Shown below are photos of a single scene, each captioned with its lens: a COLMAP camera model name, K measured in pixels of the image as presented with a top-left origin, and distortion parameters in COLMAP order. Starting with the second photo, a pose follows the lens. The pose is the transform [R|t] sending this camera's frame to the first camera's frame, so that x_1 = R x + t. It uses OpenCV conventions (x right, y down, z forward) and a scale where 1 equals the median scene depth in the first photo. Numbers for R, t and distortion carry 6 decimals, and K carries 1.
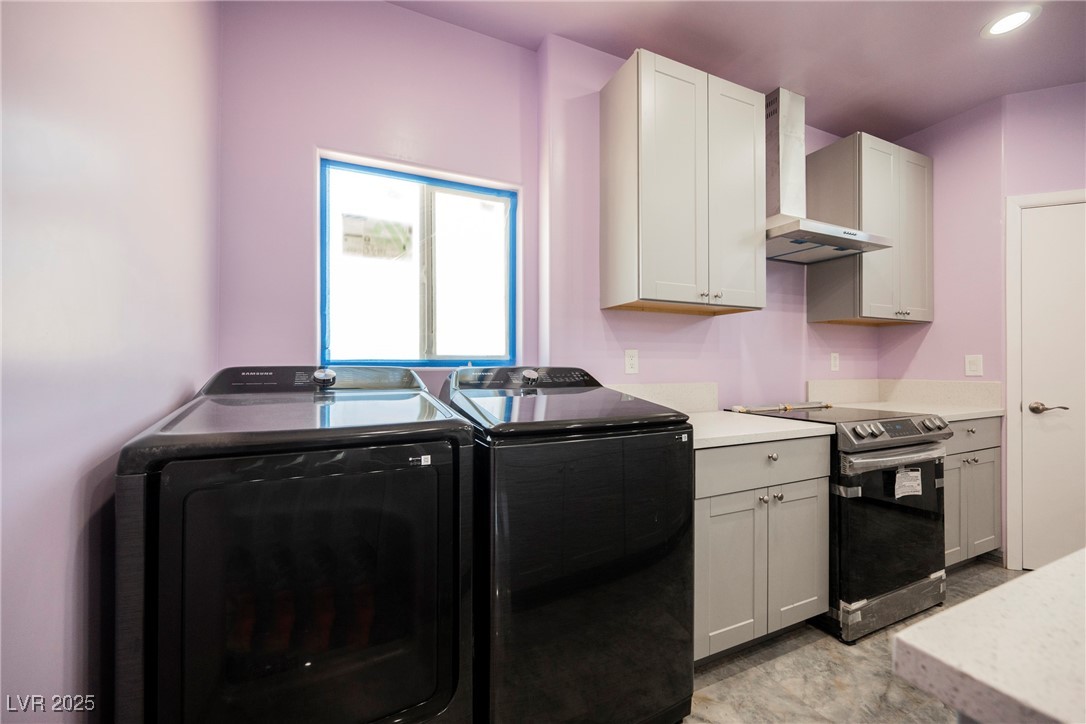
lens RADIAL K [[427.0, 0, 546.2], [0, 427.0, 364.1], [0, 0, 1]] dist [0.000726, 0.000048]
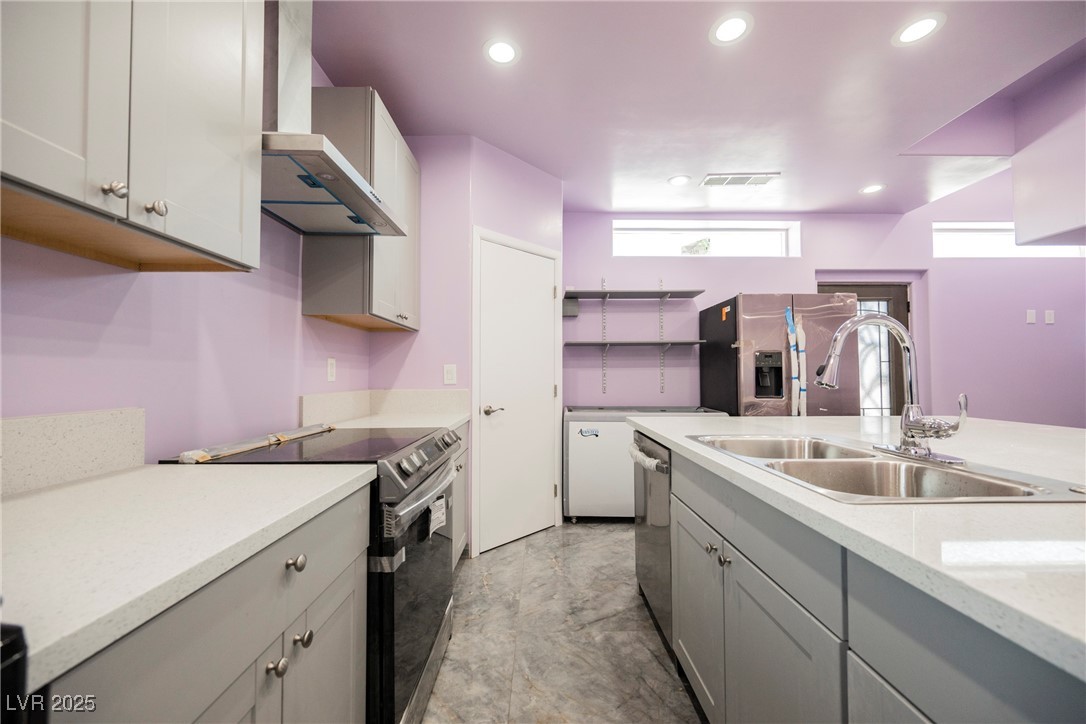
lens RADIAL K [[424.8, 0, 544.8], [0, 424.8, 363.3], [0, 0, 1]] dist [-0.001052, 0.000055]
pose [[0.407490, 0.026594, 0.912822, 0.165995], [-0.000618, 0.999584, -0.028847, 0.006993], [-0.913209, 0.011191, 0.407337, 0.442164]]
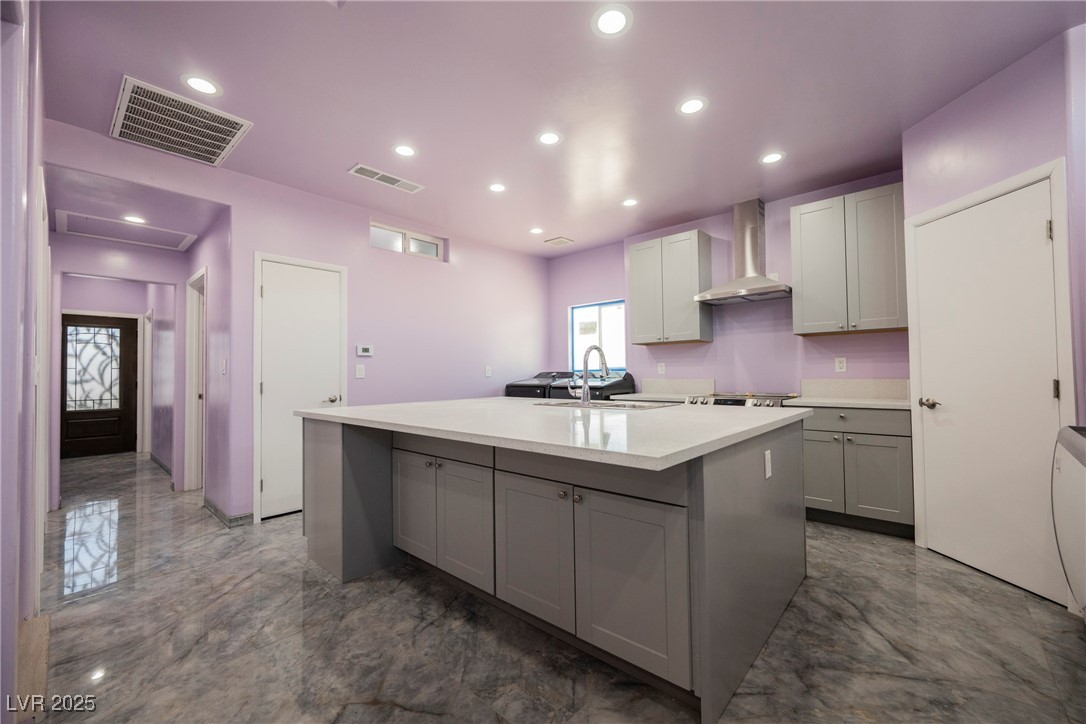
lens RADIAL K [[436.7, 0, 542.8], [0, 436.7, 365.4], [0, 0, 1]] dist [-0.001305, -0.000249]
pose [[0.390380, -0.021551, -0.920402, 2.086820], [0.013577, 0.999752, -0.017650, 0.010595], [0.920554, -0.005606, 0.390576, -0.426519]]
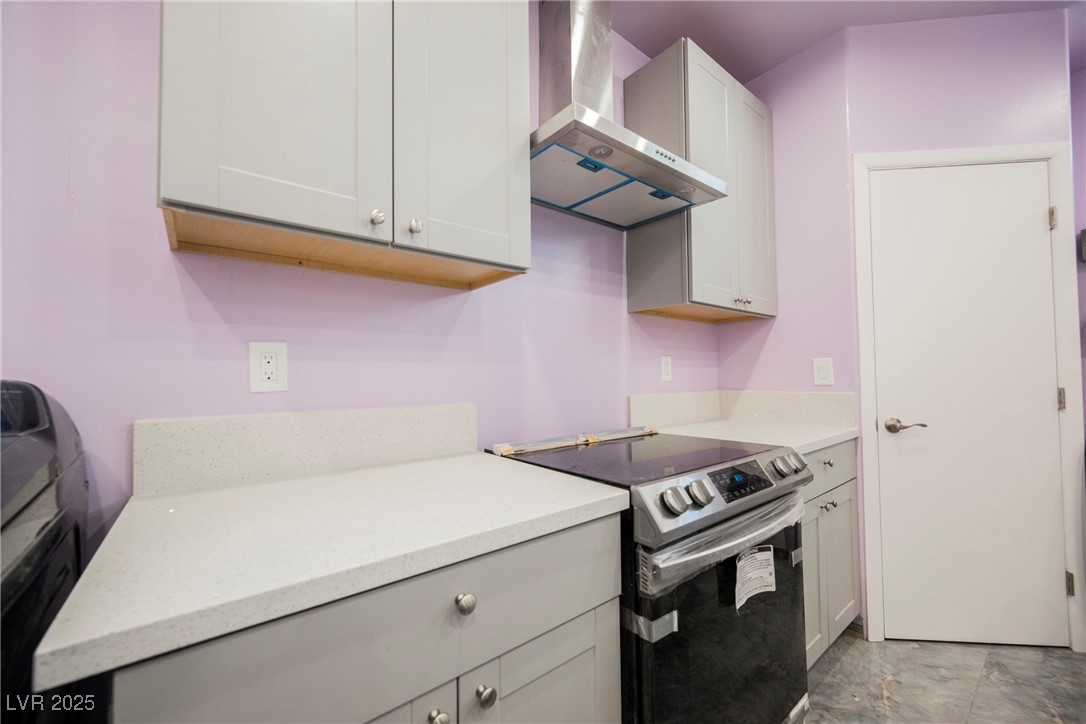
lens RADIAL K [[424.8, 0, 544.8], [0, 424.8, 363.3], [0, 0, 1]] dist [-0.001052, 0.000055]
pose [[0.968852, -0.001418, 0.247635, 0.404001], [0.008978, 0.999527, -0.029398, 0.007440], [-0.247477, 0.030706, 0.968407, 0.475762]]
